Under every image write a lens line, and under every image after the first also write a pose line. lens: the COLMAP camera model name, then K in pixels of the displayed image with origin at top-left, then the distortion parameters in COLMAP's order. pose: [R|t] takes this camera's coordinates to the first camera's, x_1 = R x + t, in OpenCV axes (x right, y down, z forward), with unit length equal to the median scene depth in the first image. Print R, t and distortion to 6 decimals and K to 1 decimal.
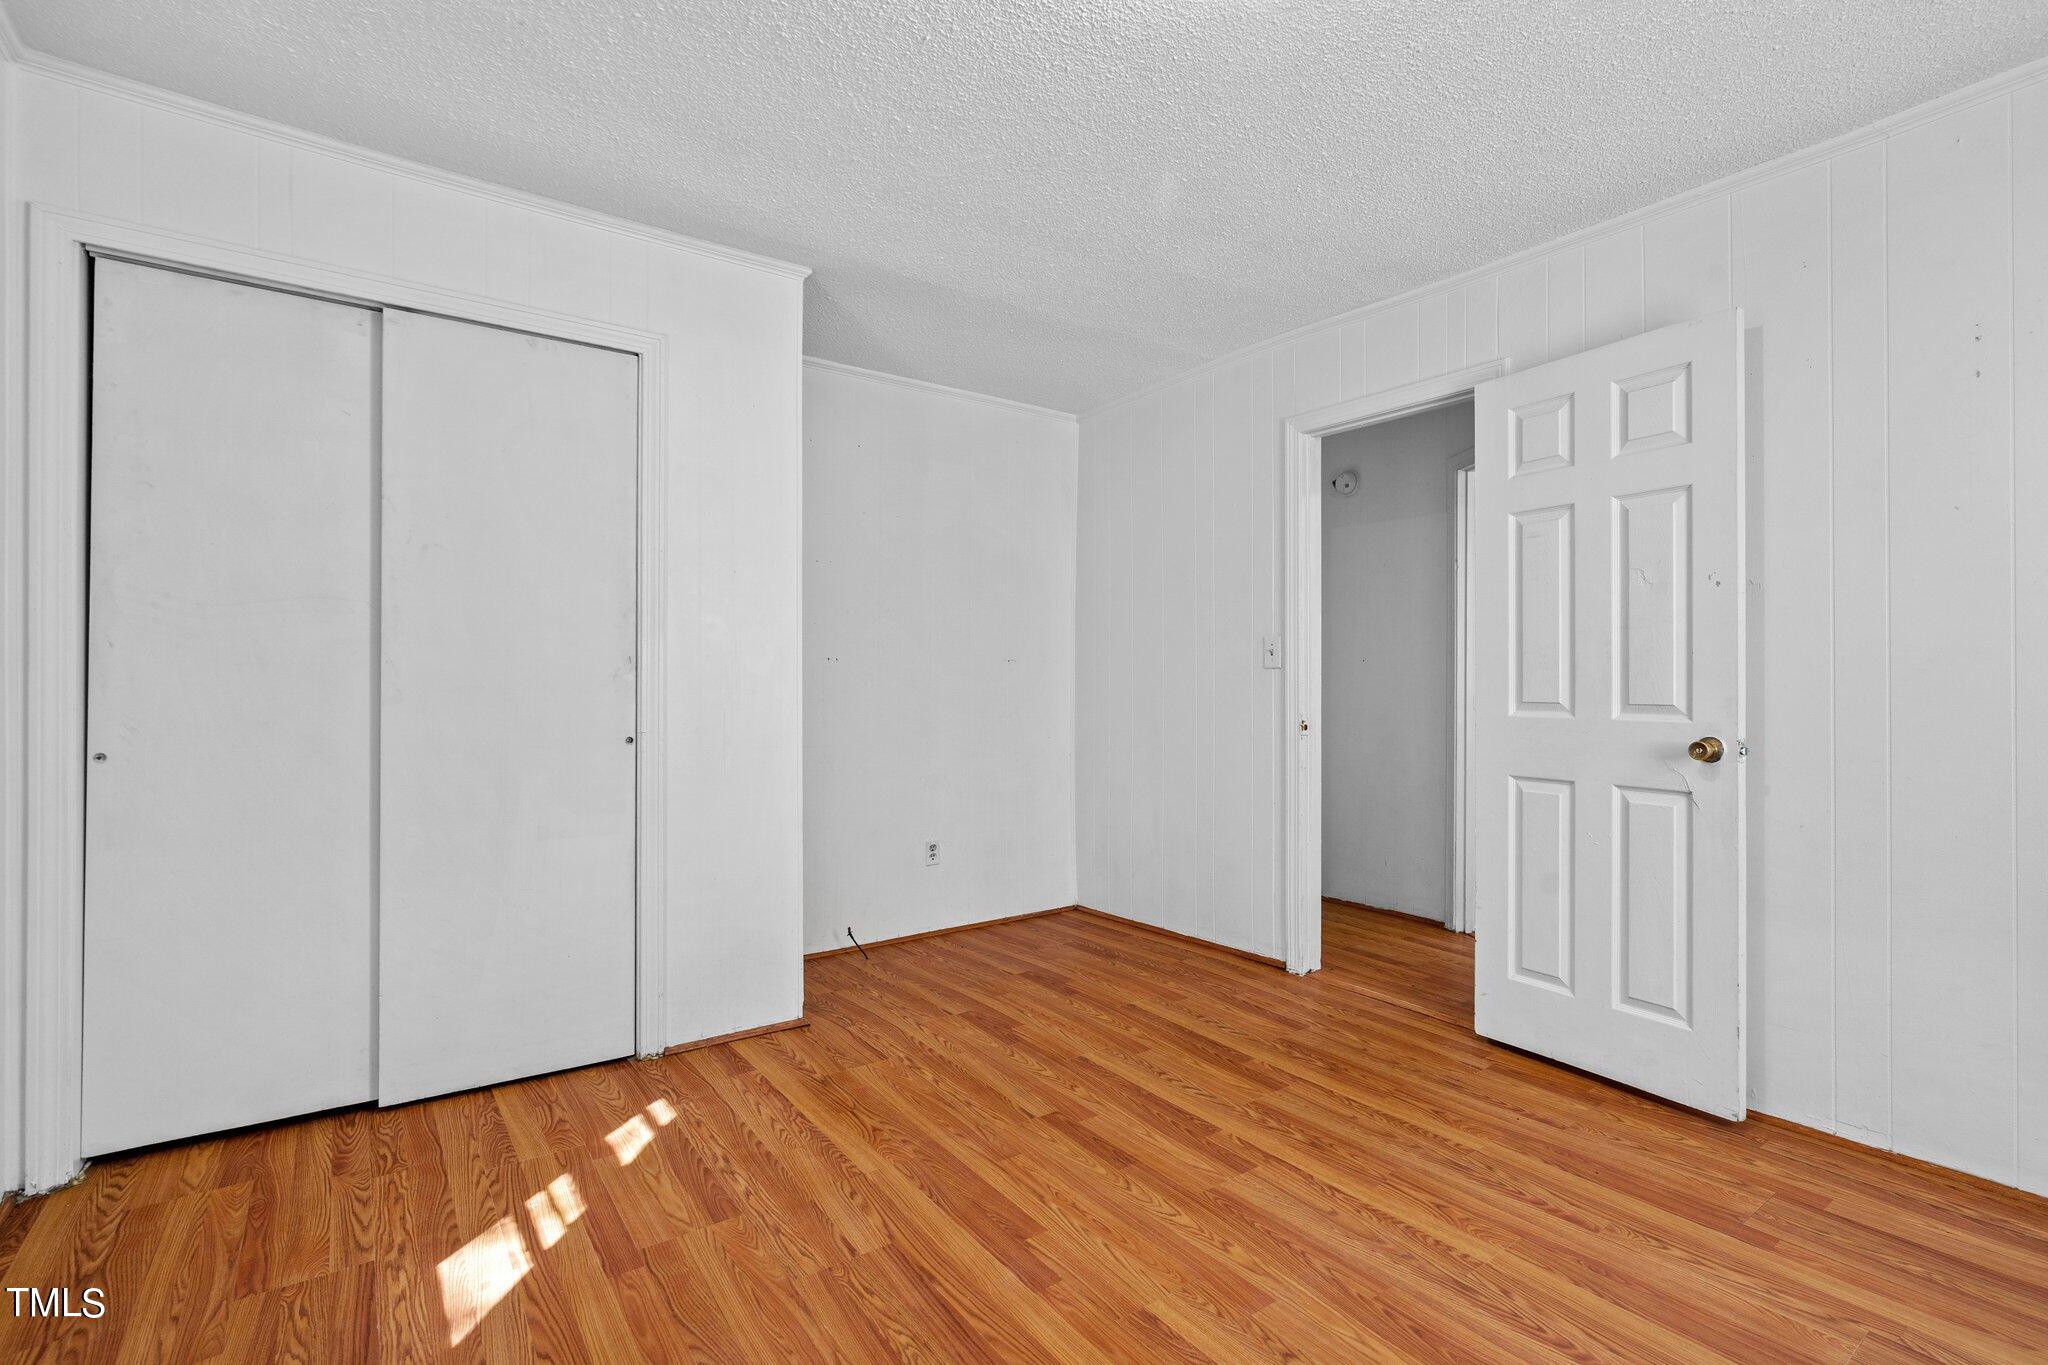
lens RADIAL K [[936.1, 0, 1034.6], [0, 936.1, 675.3], [0, 0, 1]] dist [-0.007879, 0.003593]
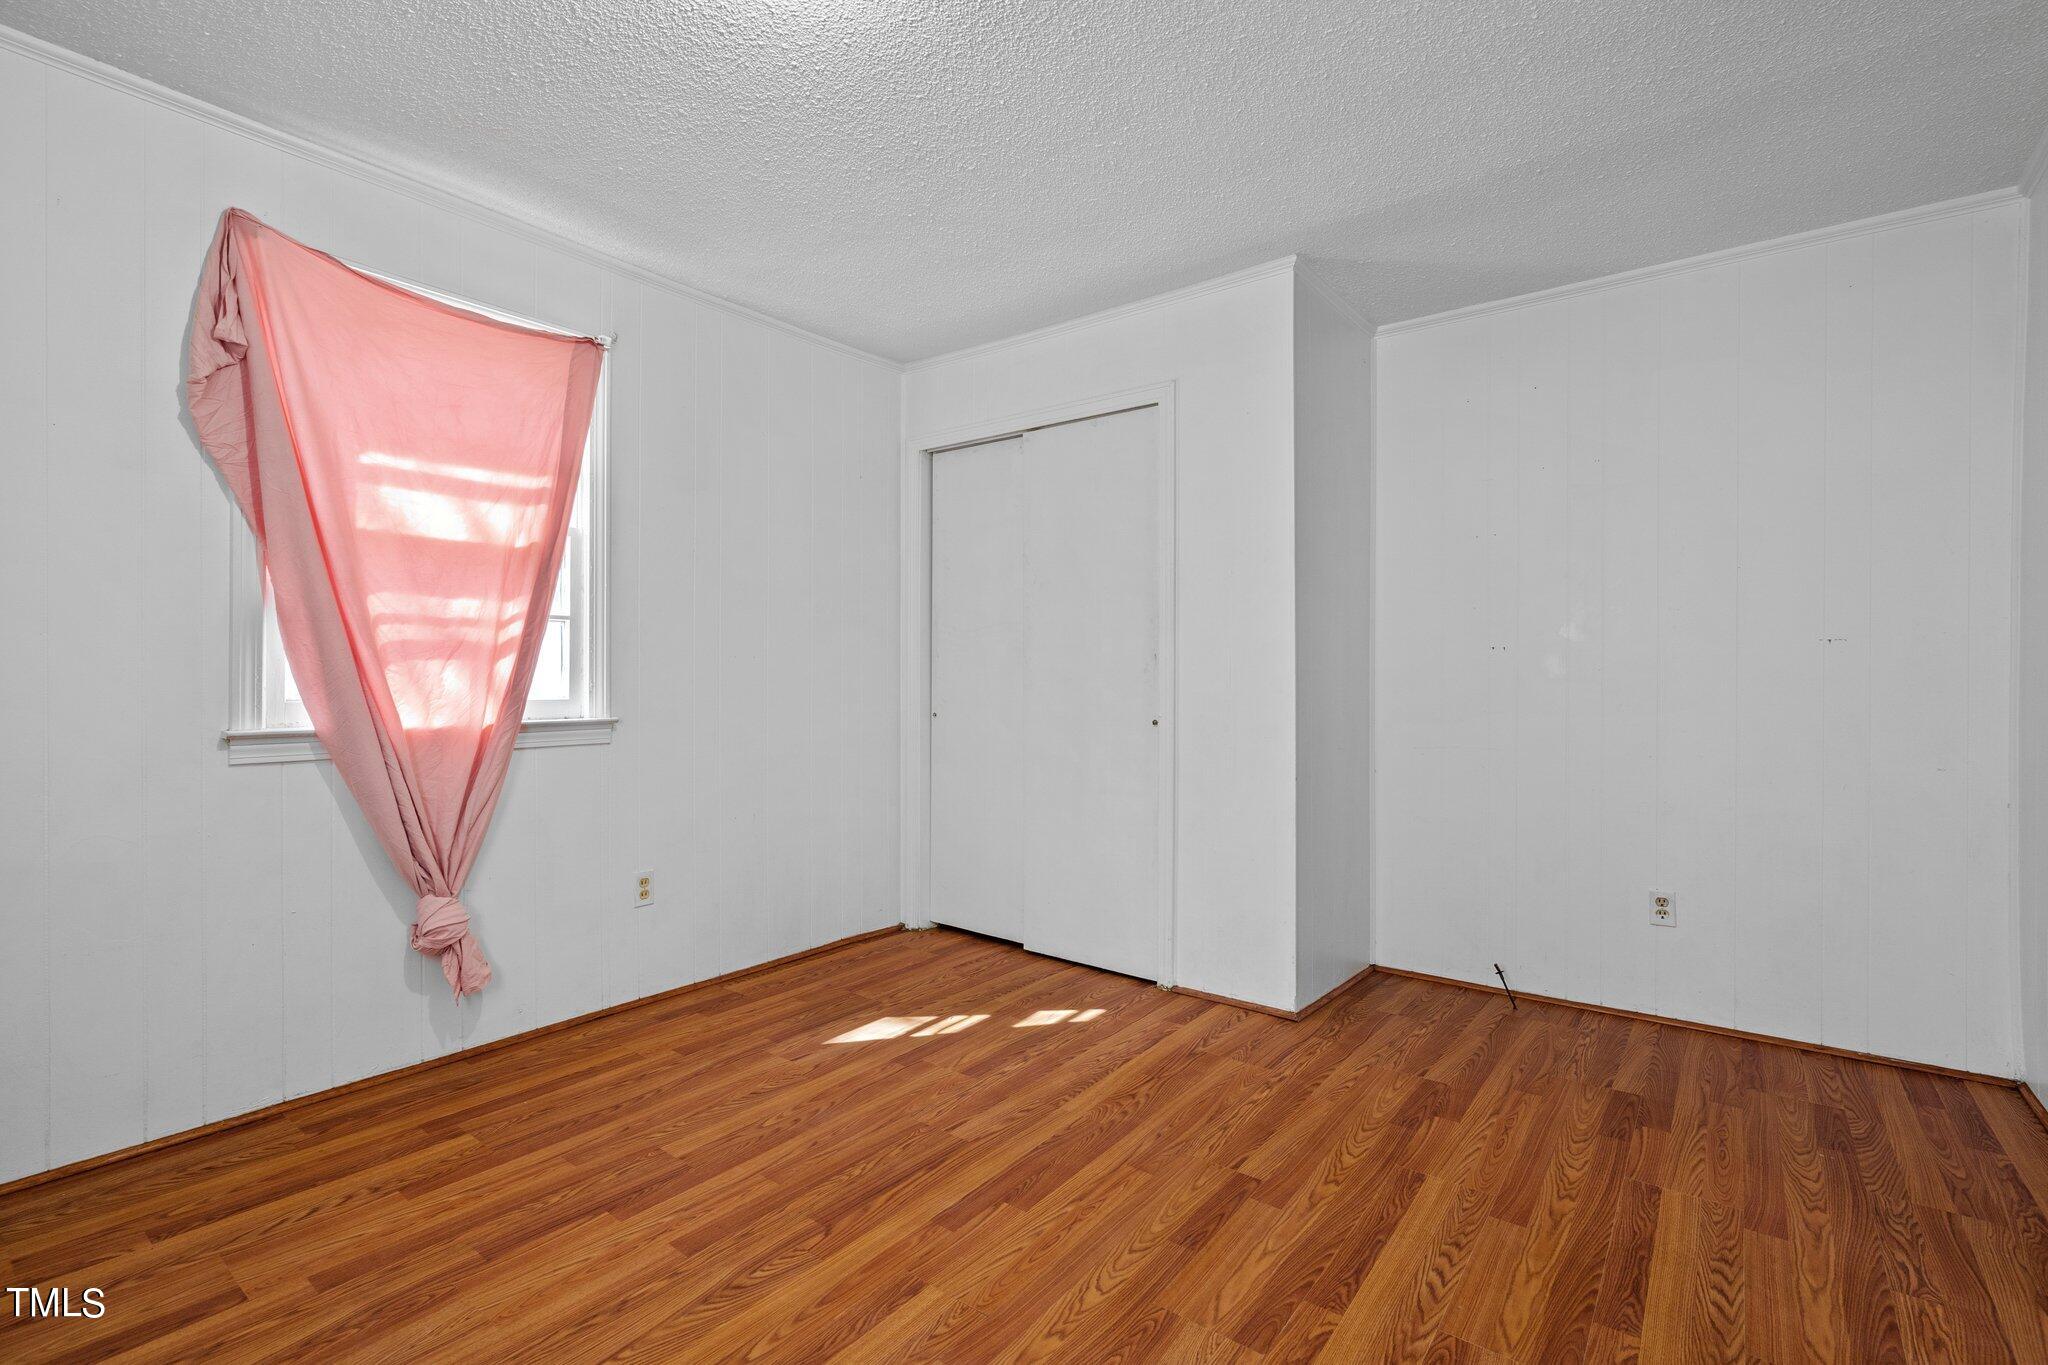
lens RADIAL K [[936.1, 0, 1028.8], [0, 936.1, 677.1], [0, 0, 1]] dist [-0.007879, 0.003593]
pose [[0.272168, -0.002704, -0.962246, 0.836520], [0.009765, 0.999952, -0.000048, 0.012119], [0.962200, -0.009383, 0.272182, 0.618056]]
